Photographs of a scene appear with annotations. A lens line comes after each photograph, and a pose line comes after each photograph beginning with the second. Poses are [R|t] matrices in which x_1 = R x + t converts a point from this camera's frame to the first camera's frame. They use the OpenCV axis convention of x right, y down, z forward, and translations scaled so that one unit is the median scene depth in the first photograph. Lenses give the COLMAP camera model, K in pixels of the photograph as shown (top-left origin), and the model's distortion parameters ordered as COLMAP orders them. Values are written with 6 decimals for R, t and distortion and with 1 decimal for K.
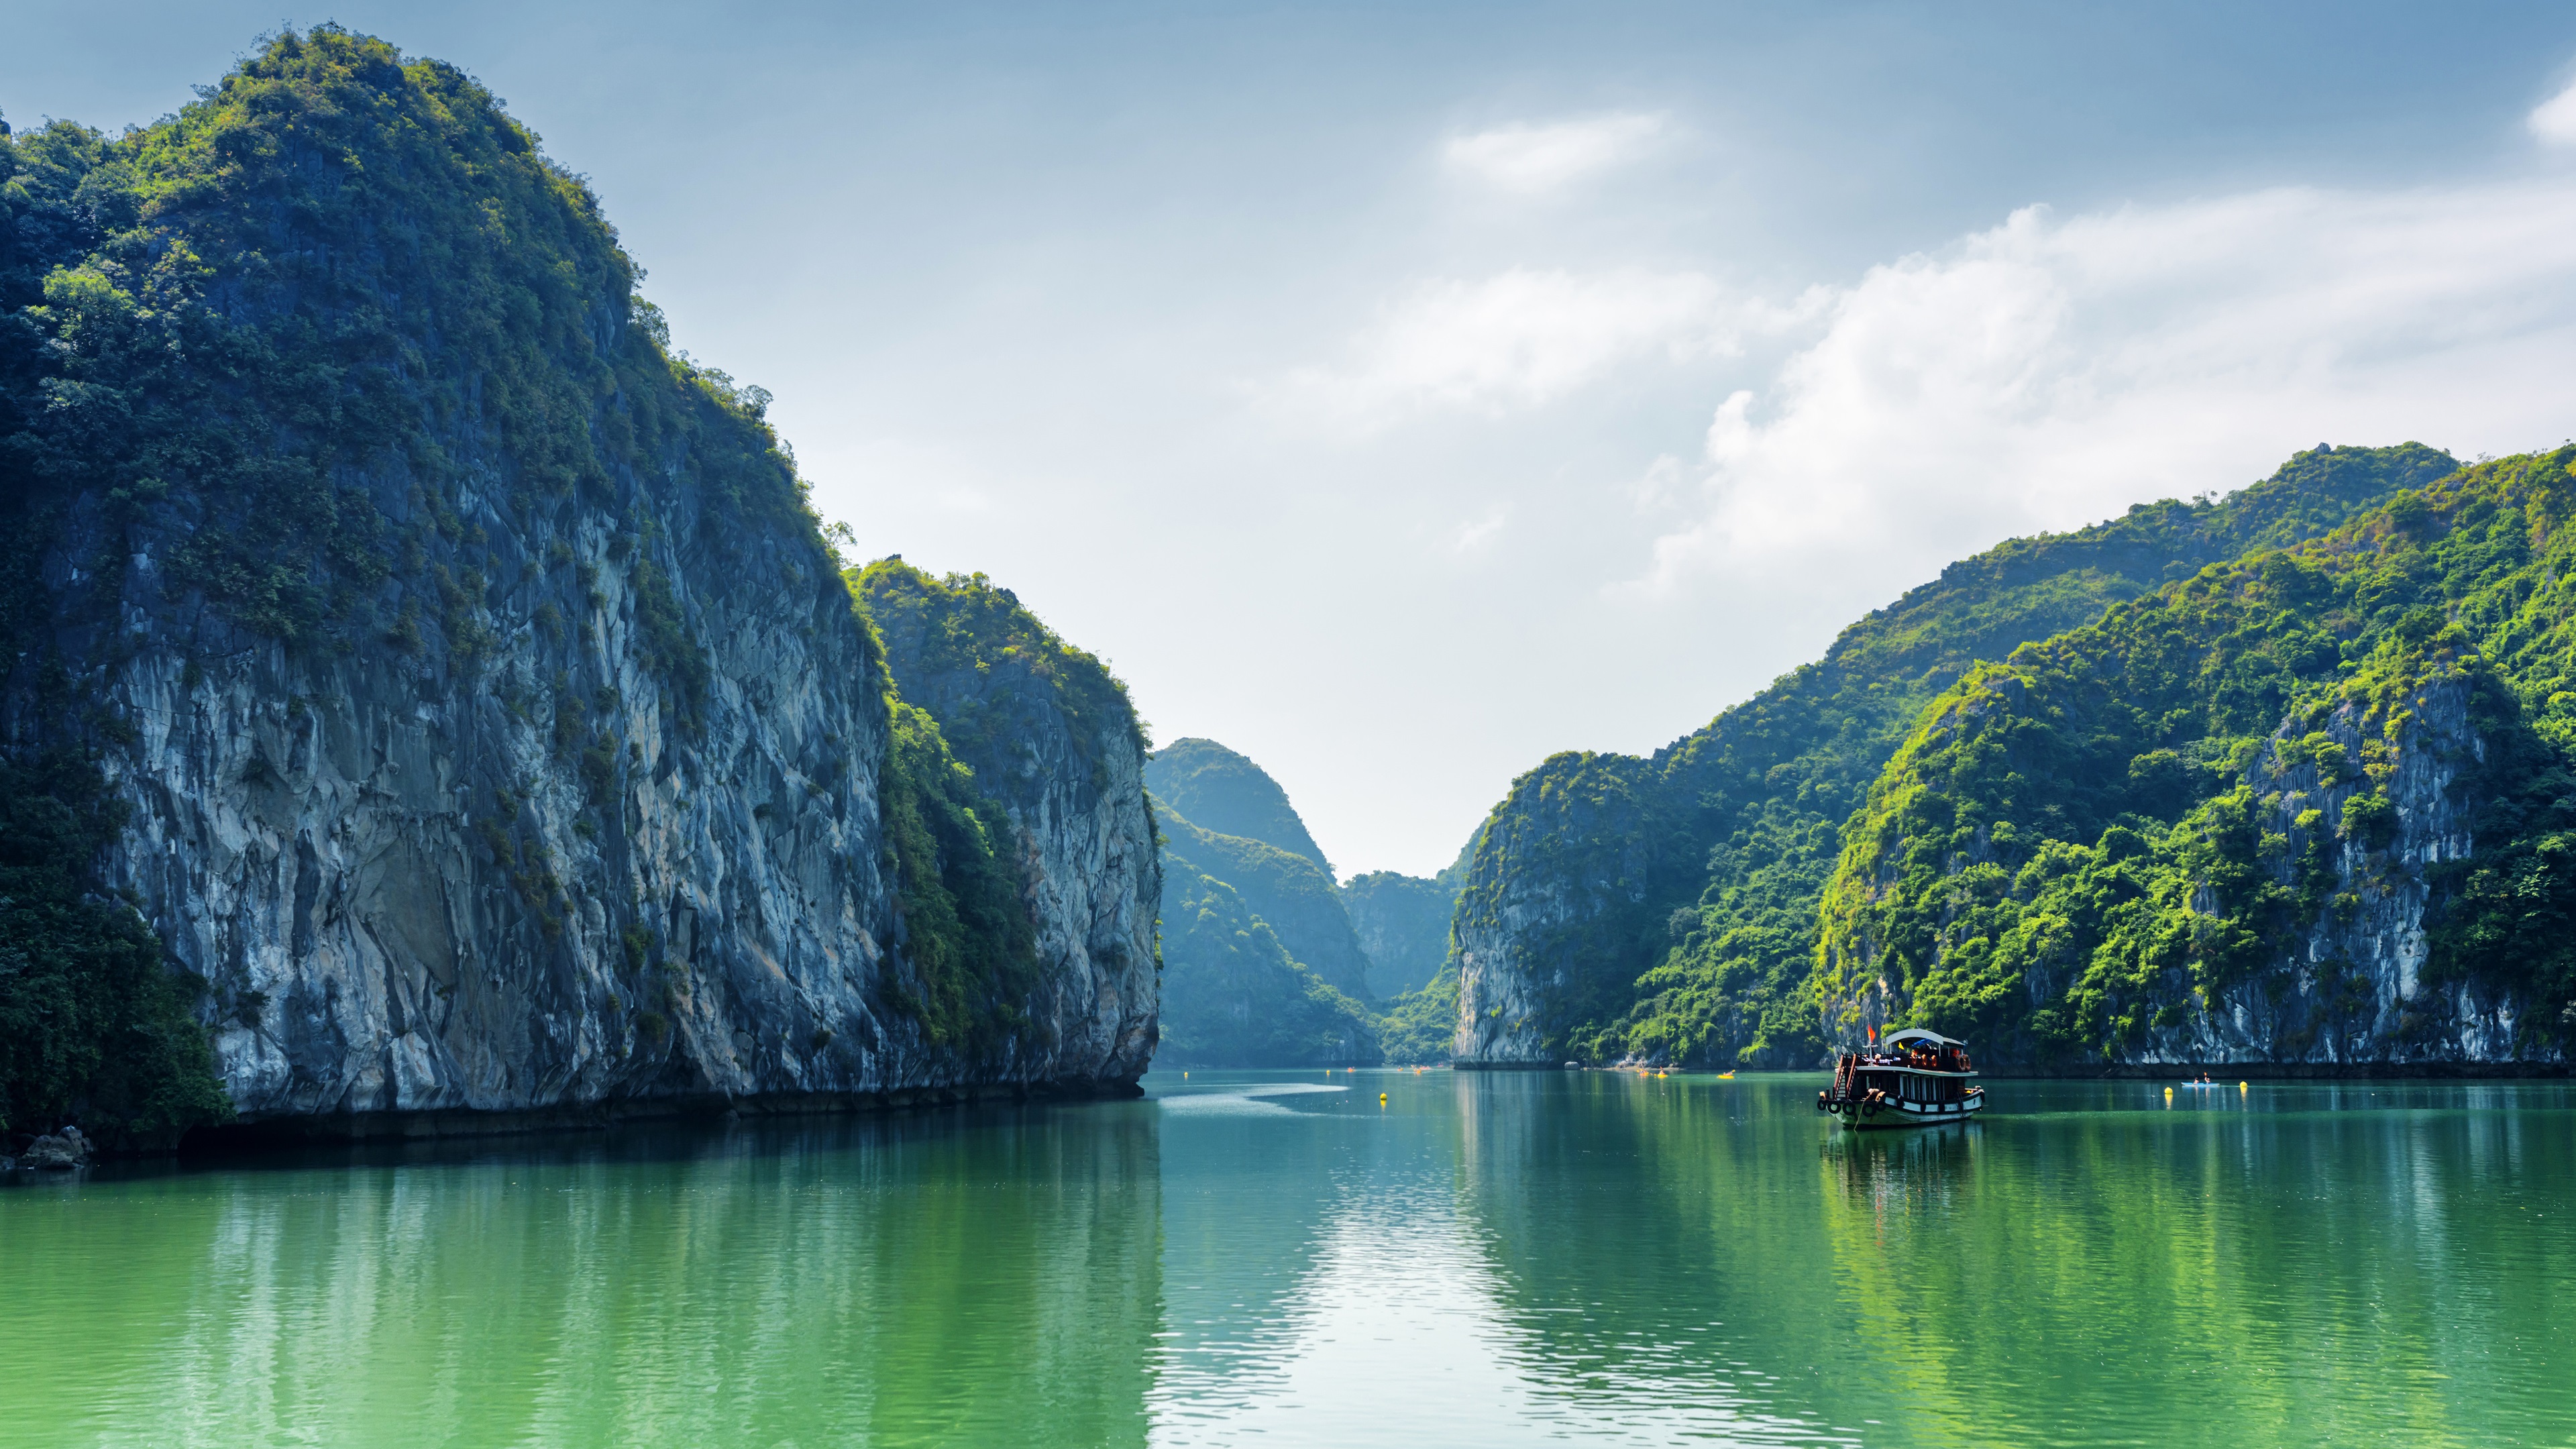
lens RADIAL K [[2469.0, 0, 1288.0], [0, 2469.0, 724.5], [0, 0, 1]] dist [0.003732, -0.003618]
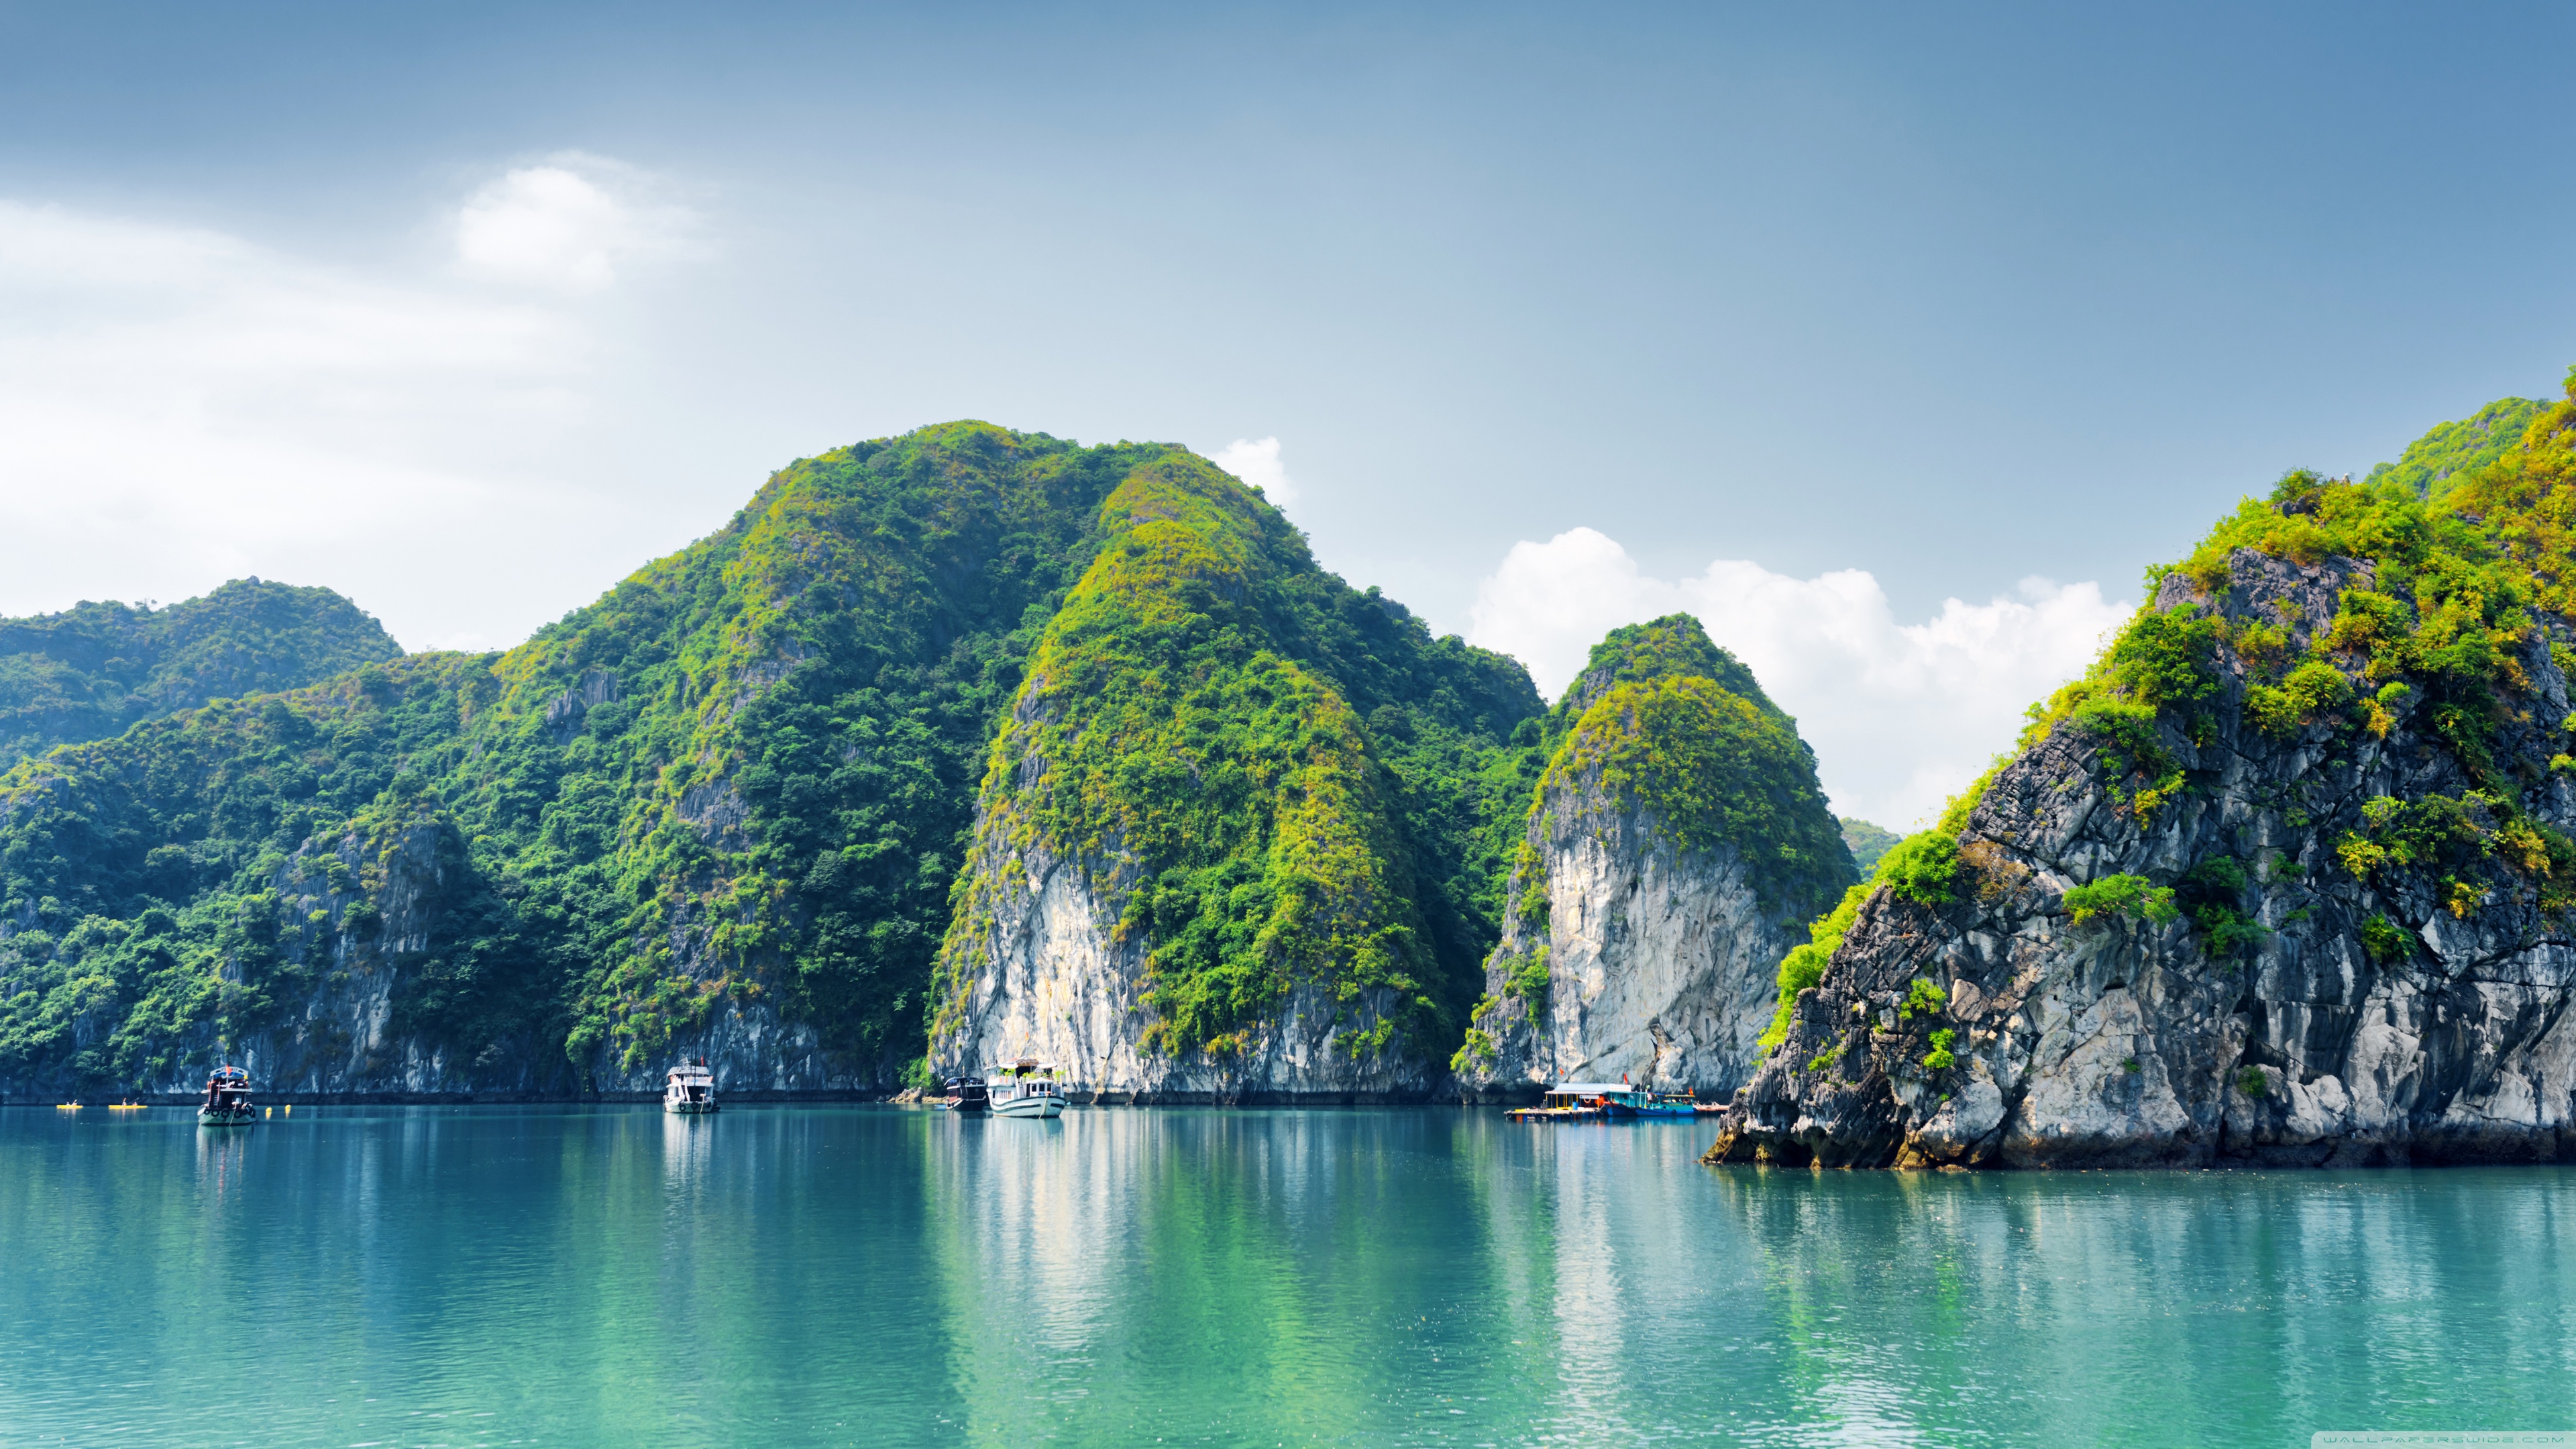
lens RADIAL K [[2469.0, 0, 1288.0], [0, 2469.0, 724.5], [0, 0, 1]] dist [0.003732, -0.003618]
pose [[0.645990, 0.115695, 0.754528, -0.262401], [-0.103793, 0.992580, -0.063335, -0.033382], [-0.756257, -0.037401, 0.653205, -0.278326]]
